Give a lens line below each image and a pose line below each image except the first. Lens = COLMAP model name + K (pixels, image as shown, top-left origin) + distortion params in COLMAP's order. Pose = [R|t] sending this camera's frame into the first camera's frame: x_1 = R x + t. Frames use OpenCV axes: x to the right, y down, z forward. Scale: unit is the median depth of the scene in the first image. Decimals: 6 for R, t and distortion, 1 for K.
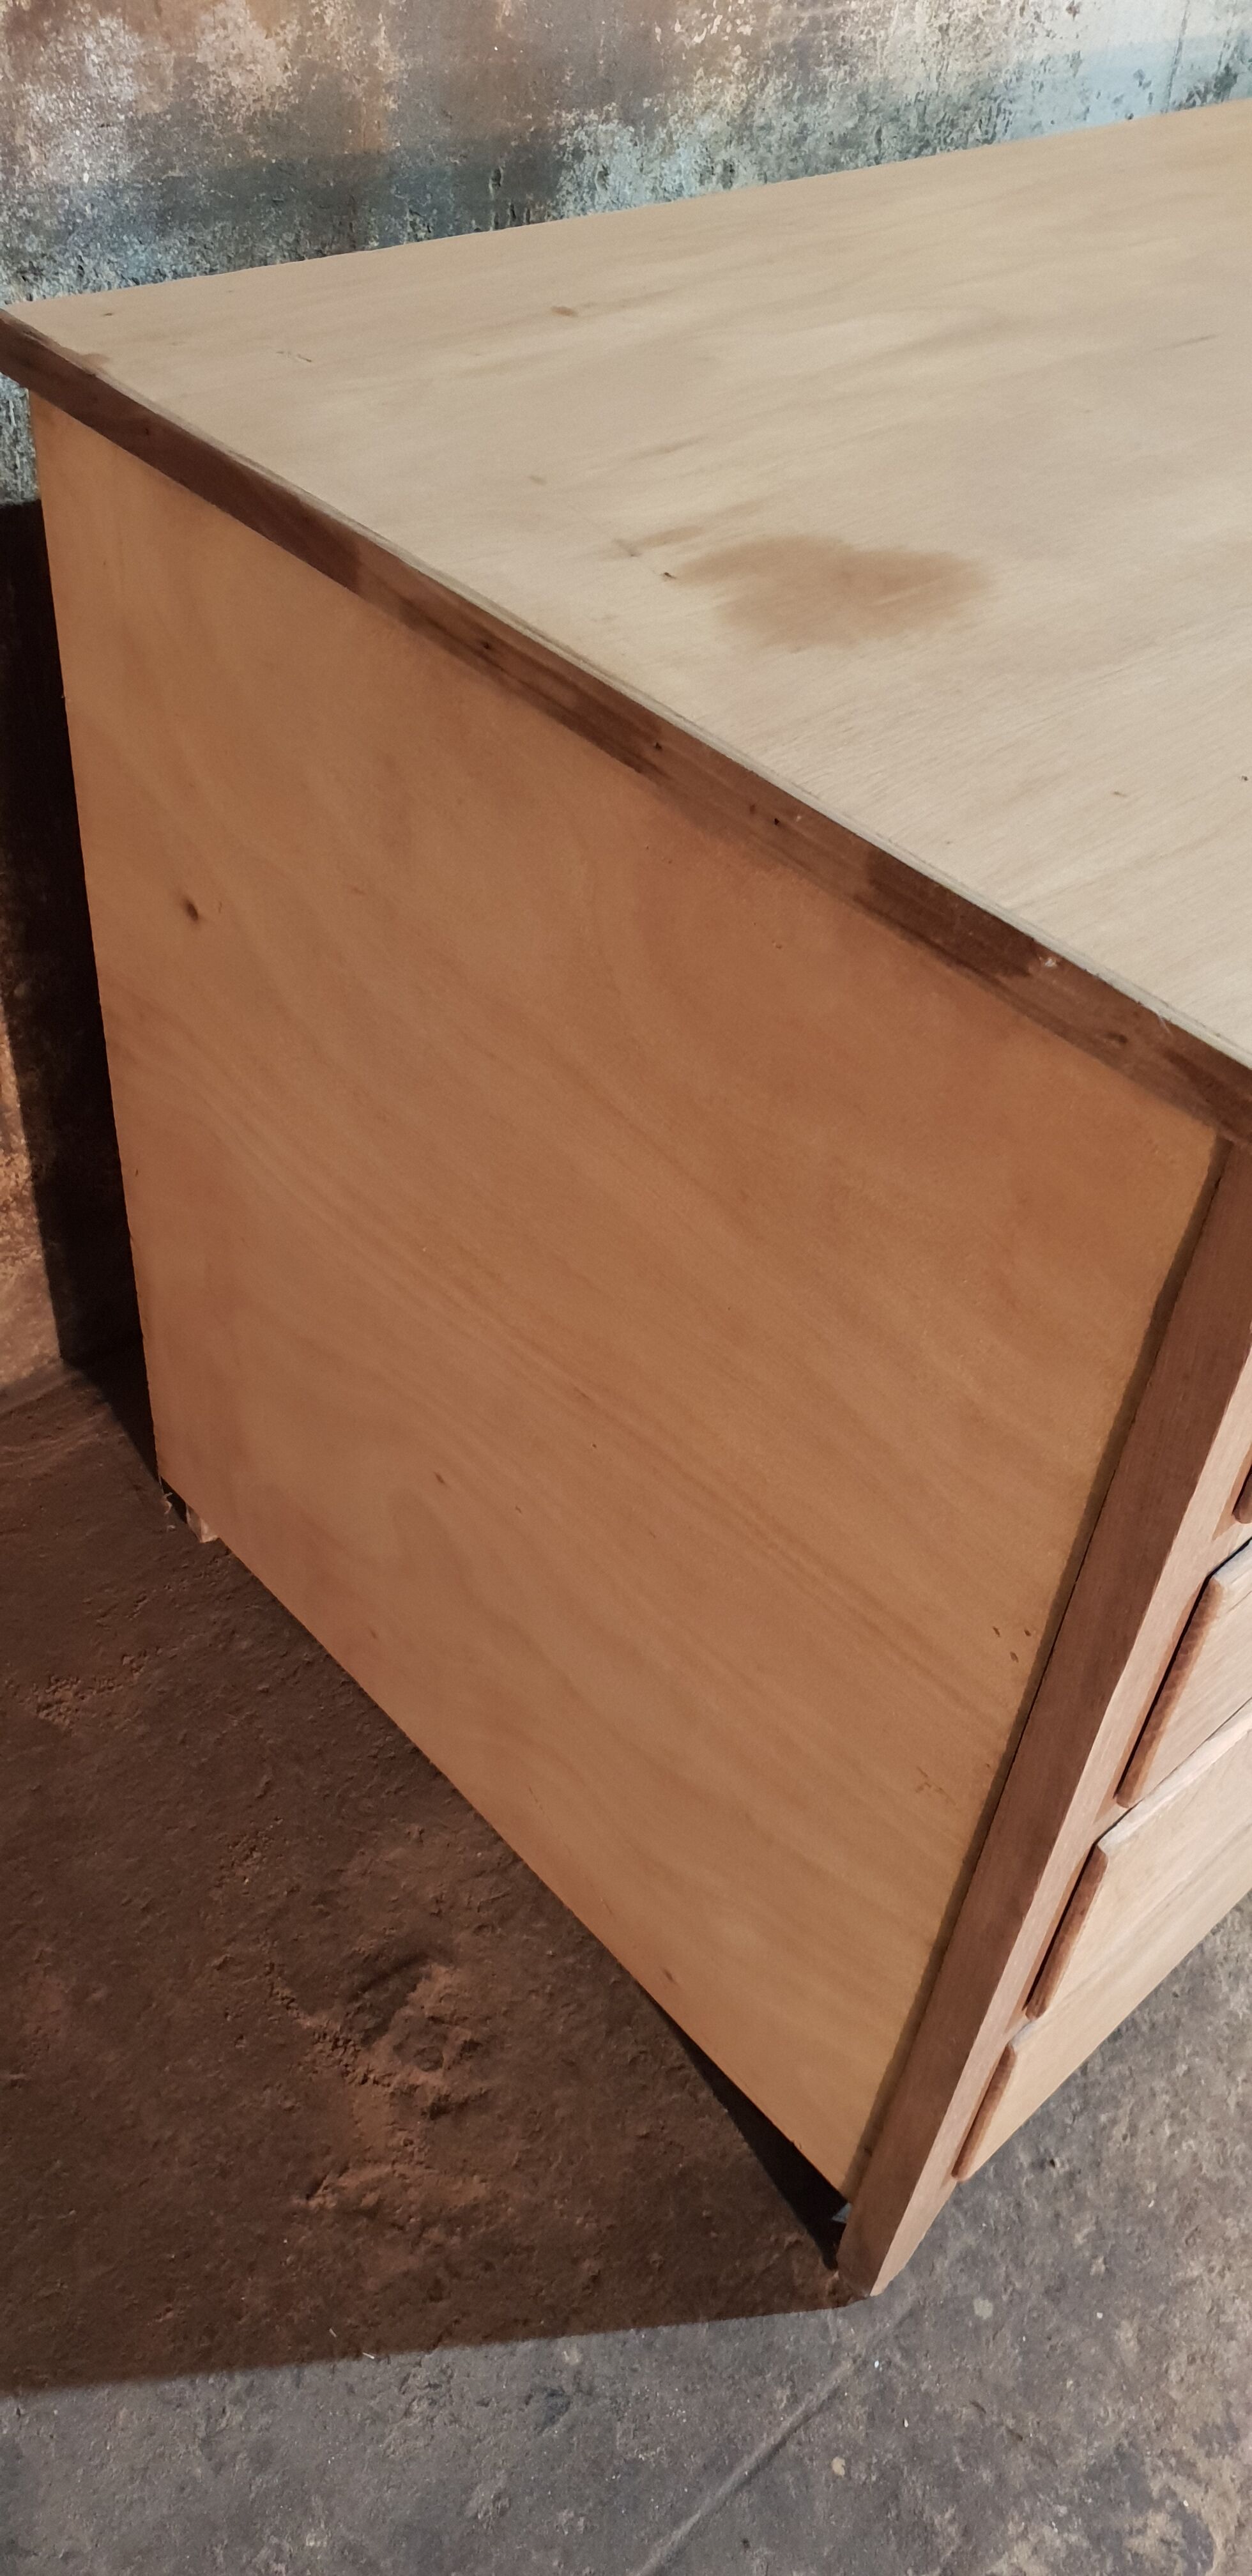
lens RADIAL K [[2034.2, 0, 668.3], [0, 2034.2, 1308.1], [0, 0, 1]] dist [0.008324, -0.010241]
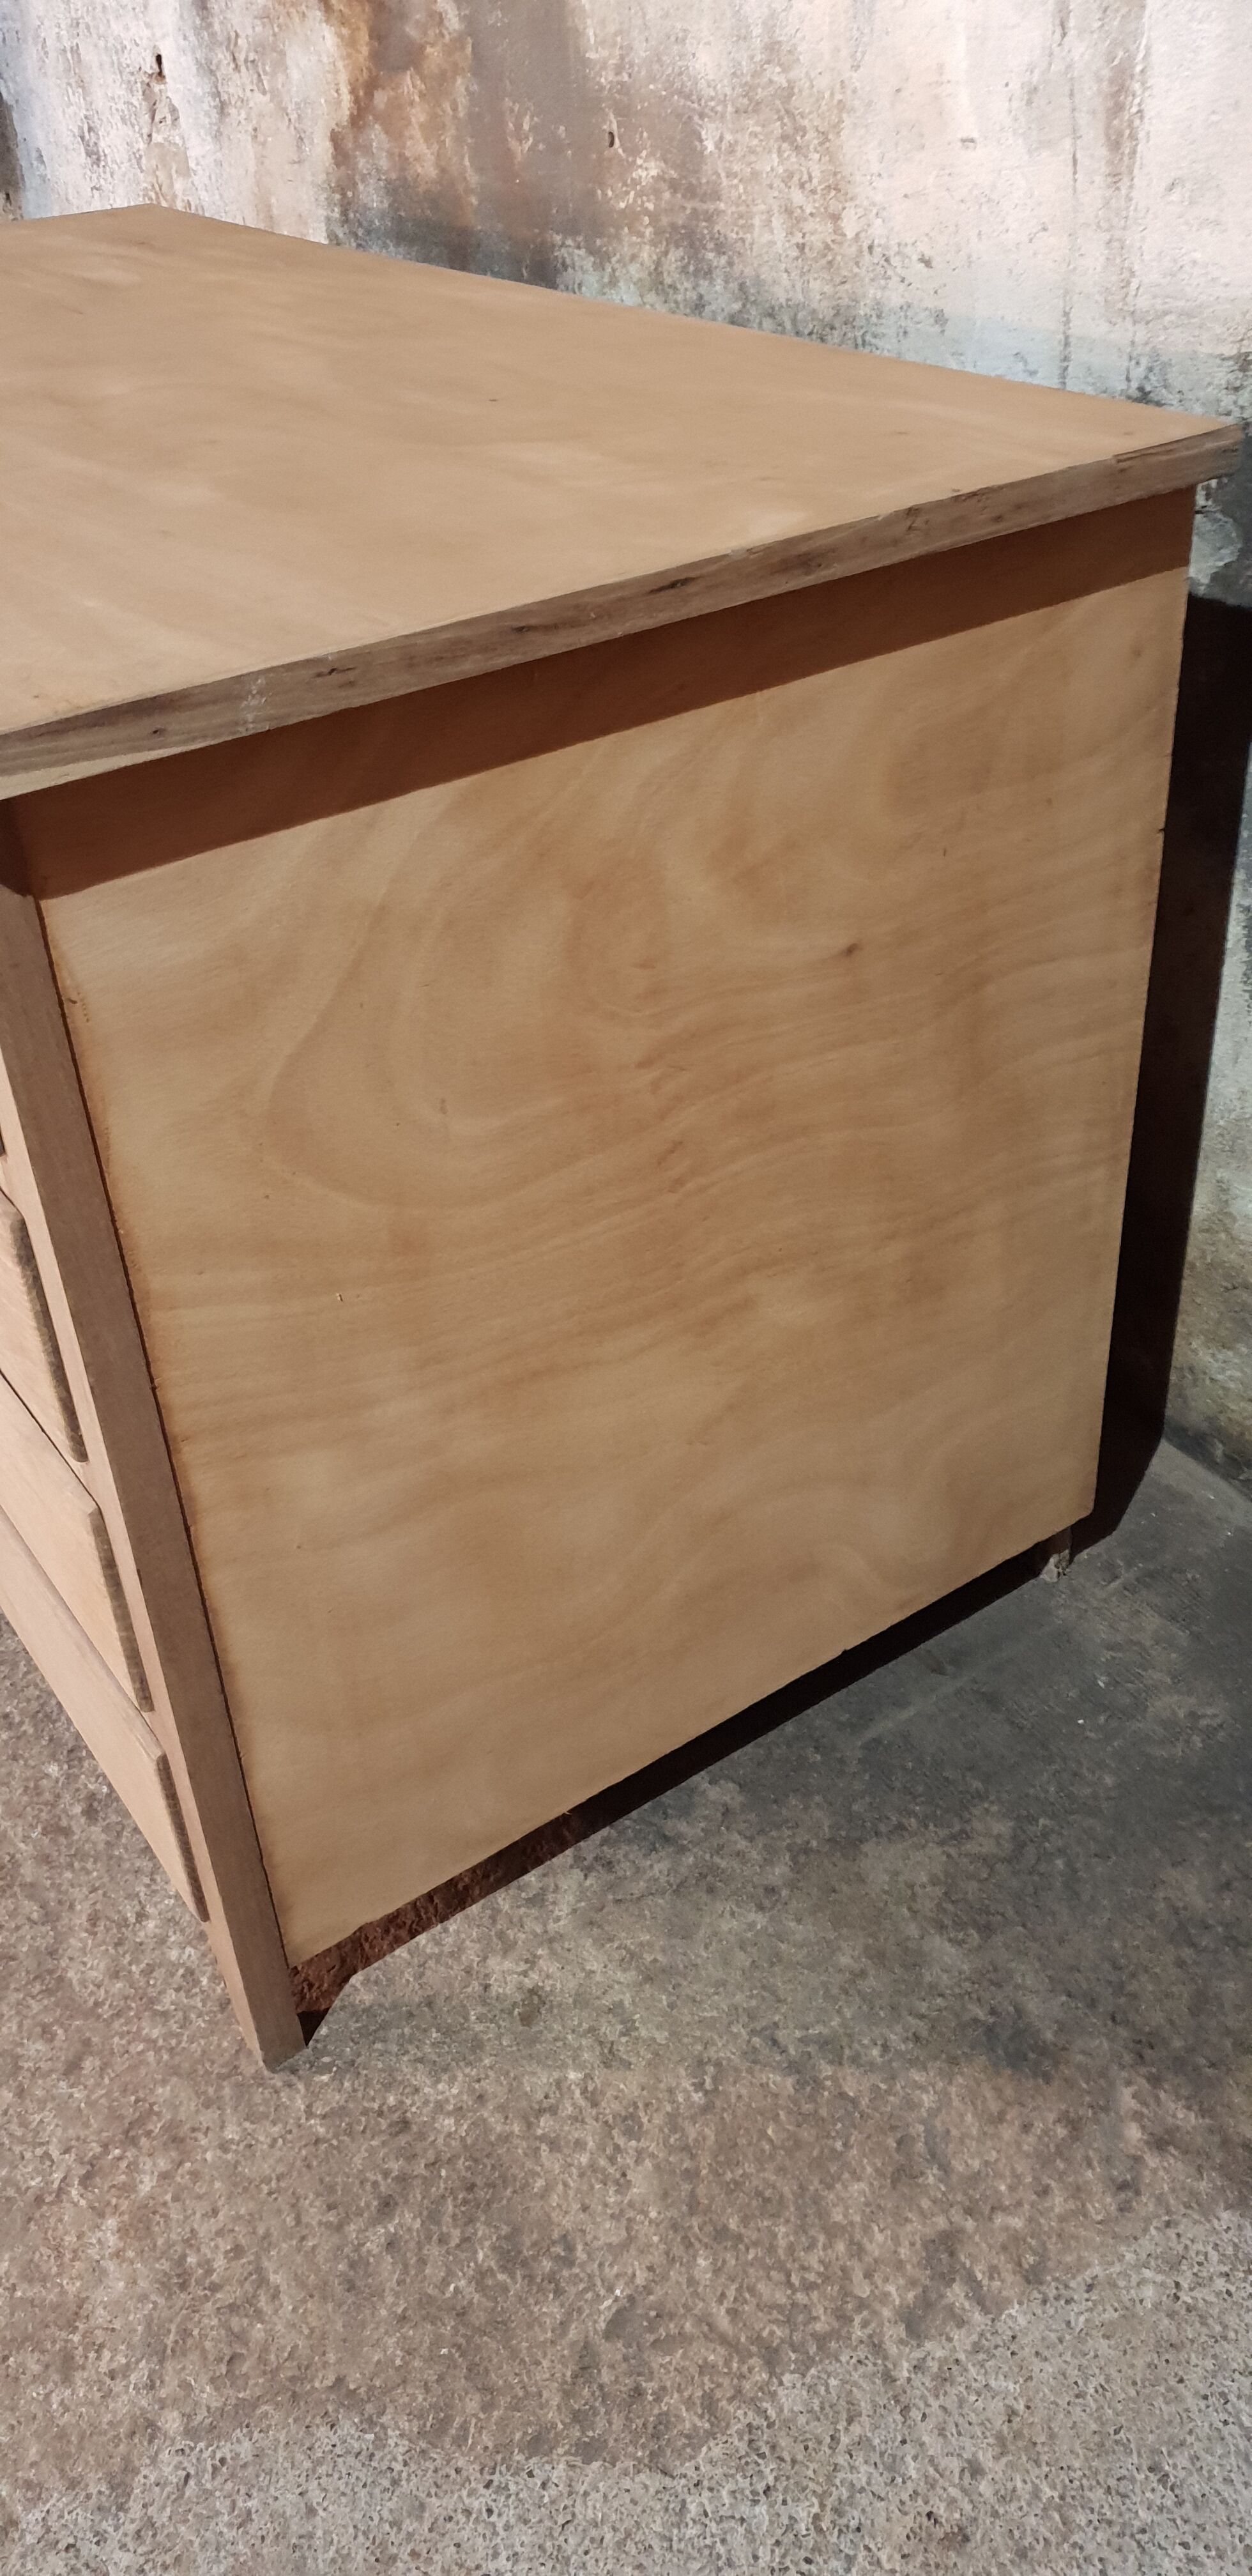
lens RADIAL K [[2034.2, 0, 652.2], [0, 2034.2, 1292.7], [0, 0, 1]] dist [0.008324, -0.010241]
pose [[-0.151105, 0.495218, -0.855527, 1.579034], [-0.652410, 0.600242, 0.462678, -0.868516], [0.742650, 0.628067, 0.232386, 1.213564]]
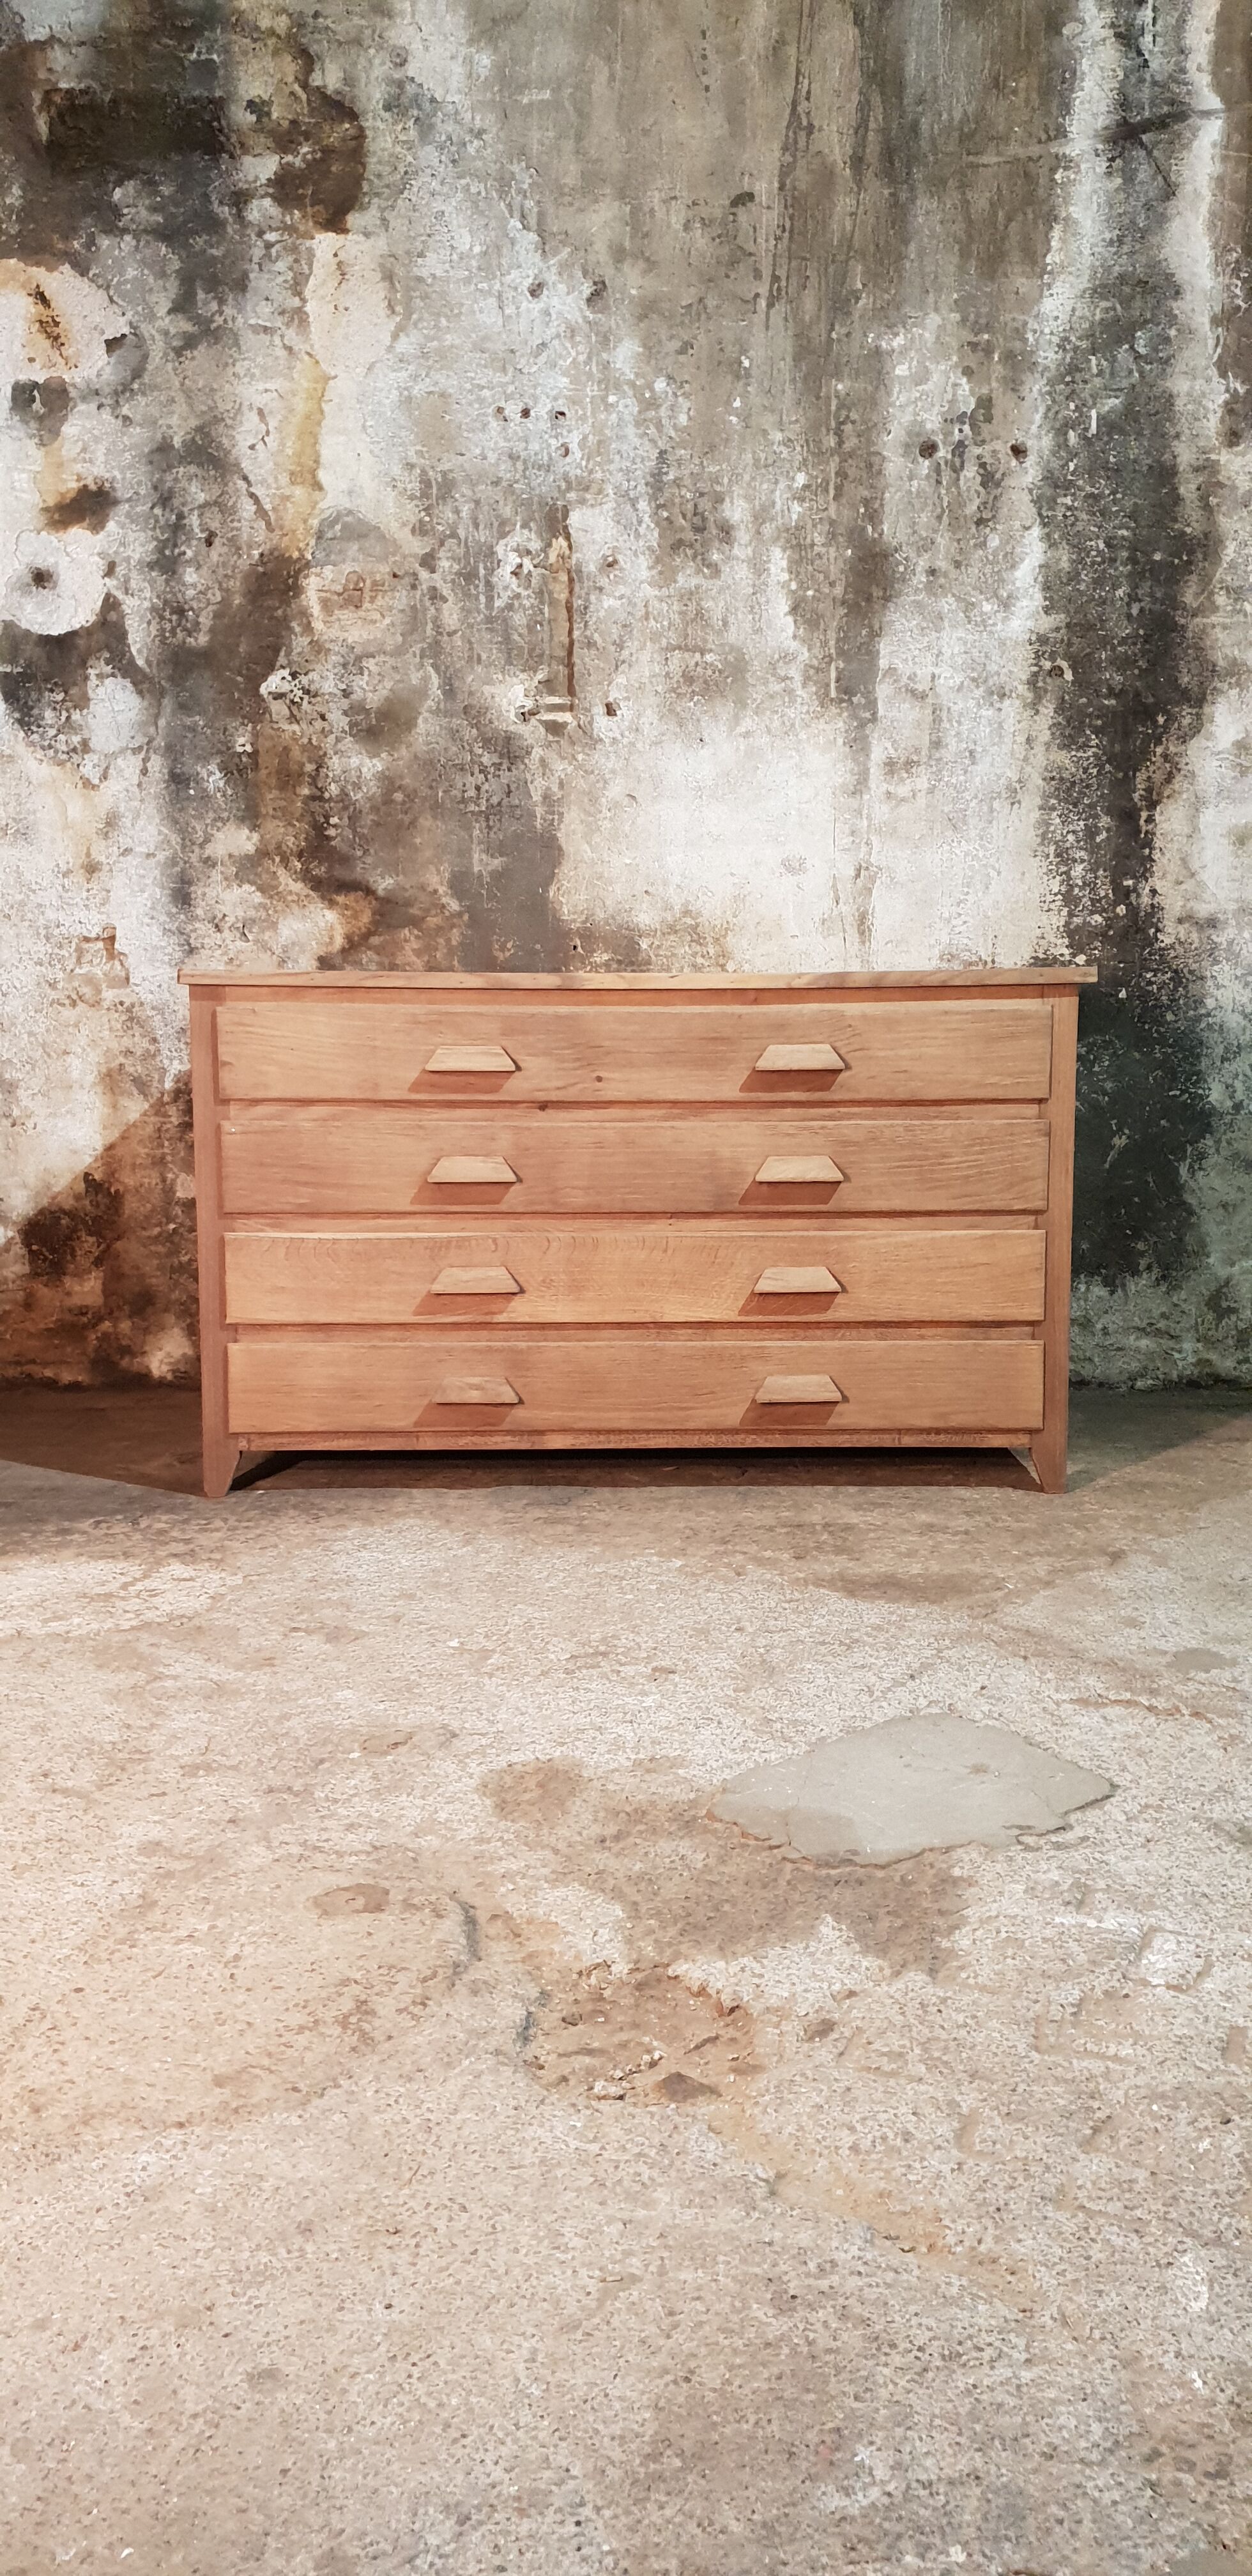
lens RADIAL K [[2034.2, 0, 678.1], [0, 2034.2, 1268.3], [0, 0, 1]] dist [0.008324, -0.010241]
pose [[0.735195, -0.015837, -0.677671, 2.381429], [-0.410964, 0.784627, -0.464186, 1.207795], [0.539070, 0.619765, 0.570346, -0.455258]]
